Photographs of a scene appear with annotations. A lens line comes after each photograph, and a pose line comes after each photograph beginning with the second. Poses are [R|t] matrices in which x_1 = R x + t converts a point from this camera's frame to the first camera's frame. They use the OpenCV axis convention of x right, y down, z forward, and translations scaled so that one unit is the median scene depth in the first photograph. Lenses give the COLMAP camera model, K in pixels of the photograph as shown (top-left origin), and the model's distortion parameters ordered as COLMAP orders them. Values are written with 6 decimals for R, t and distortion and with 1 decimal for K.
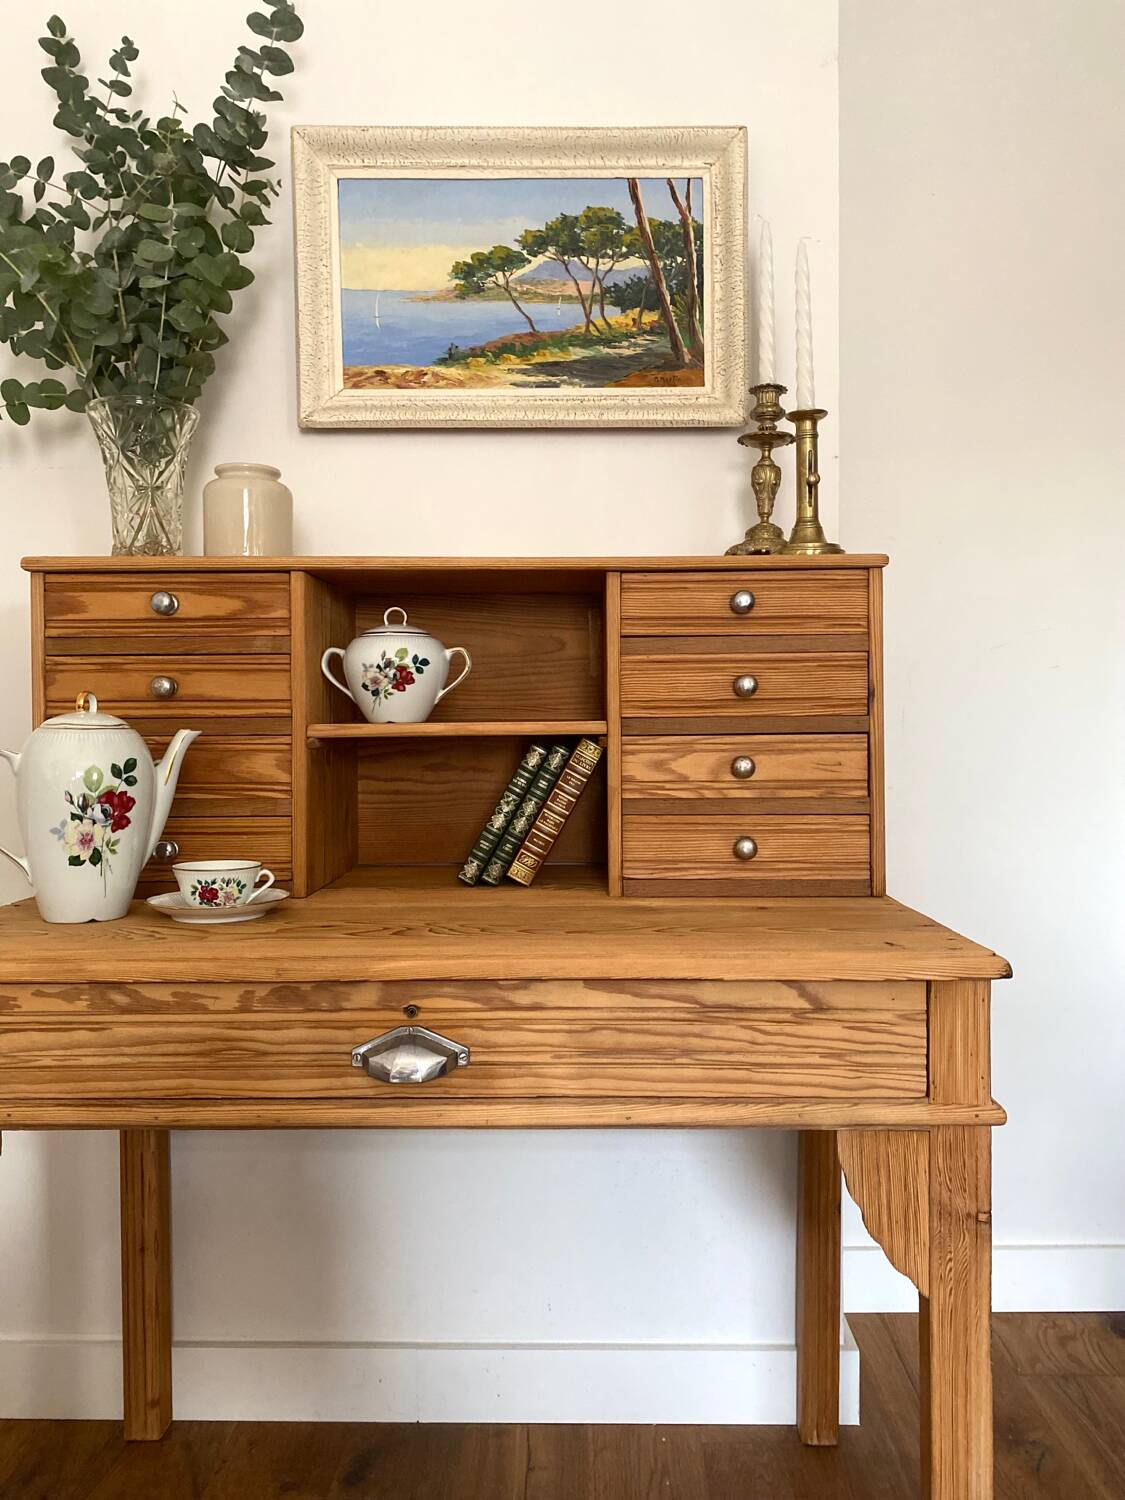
lens RADIAL K [[1141.3, 0, 571.9], [0, 1141.3, 740.1], [0, 0, 1]] dist [0.037974, -0.049686]
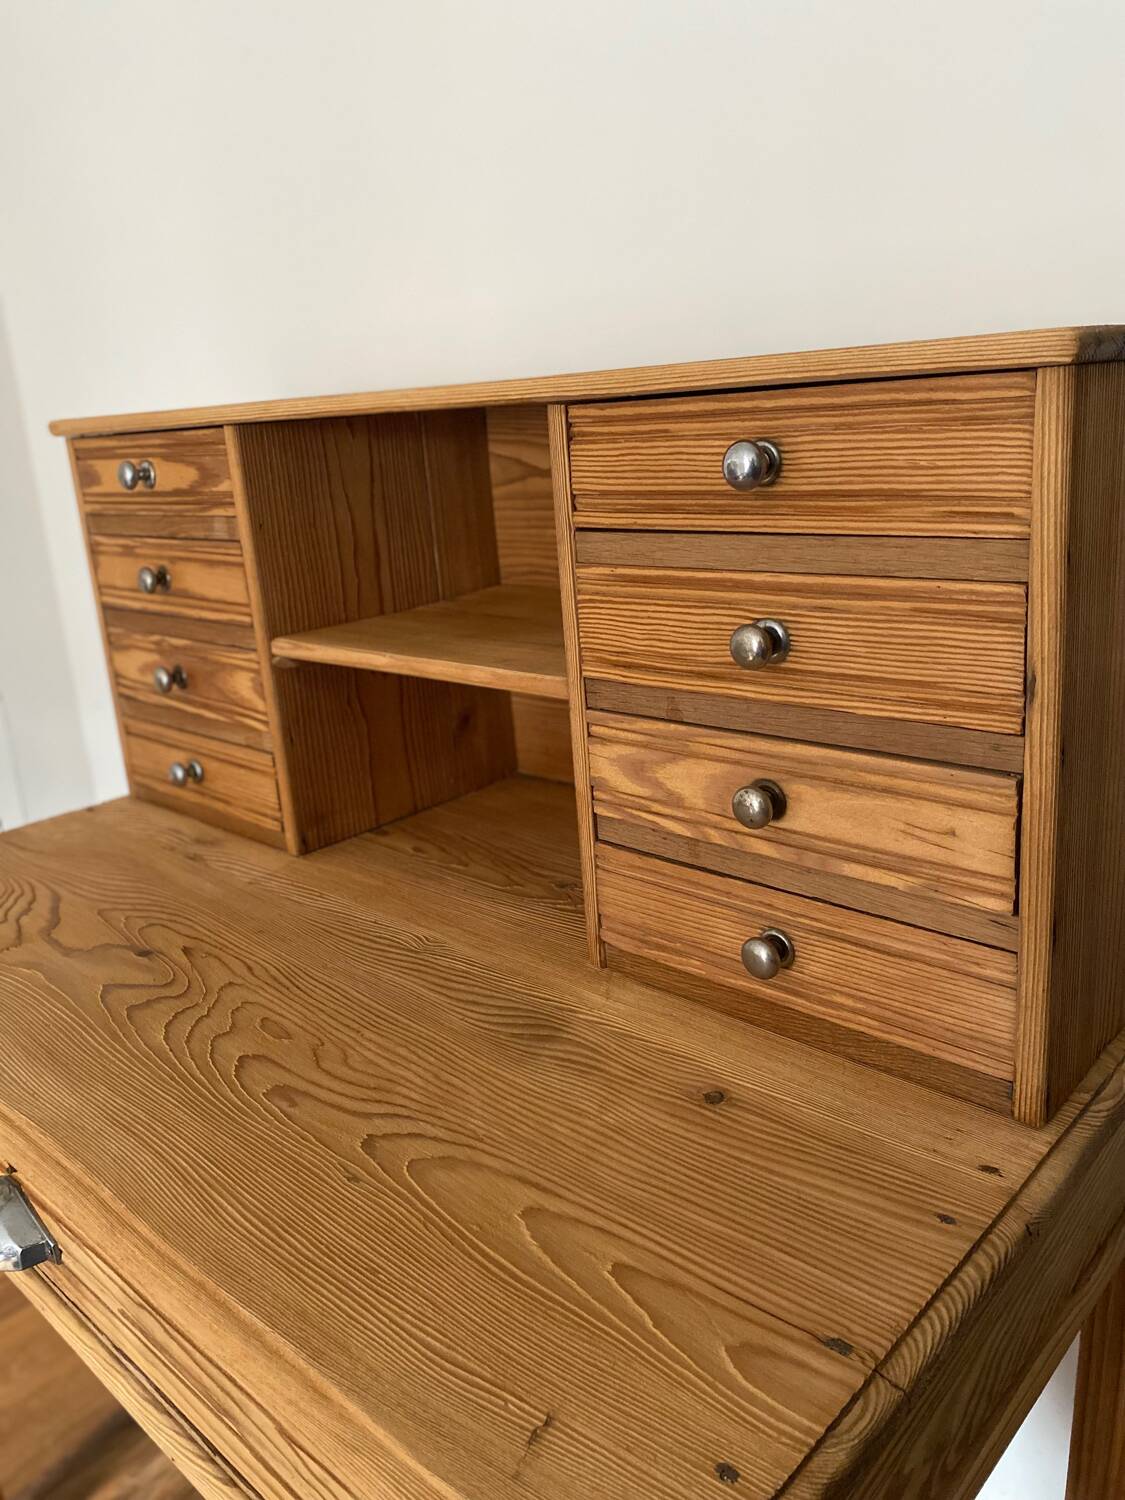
lens RADIAL K [[1141.3, 0, 573.3], [0, 1141.3, 742.6], [0, 0, 1]] dist [0.037974, -0.049686]
pose [[0.746758, 0.143261, -0.649483, 0.404342], [0.050508, 0.961491, 0.270155, -0.139194], [0.663175, -0.234545, 0.710766, 0.589053]]
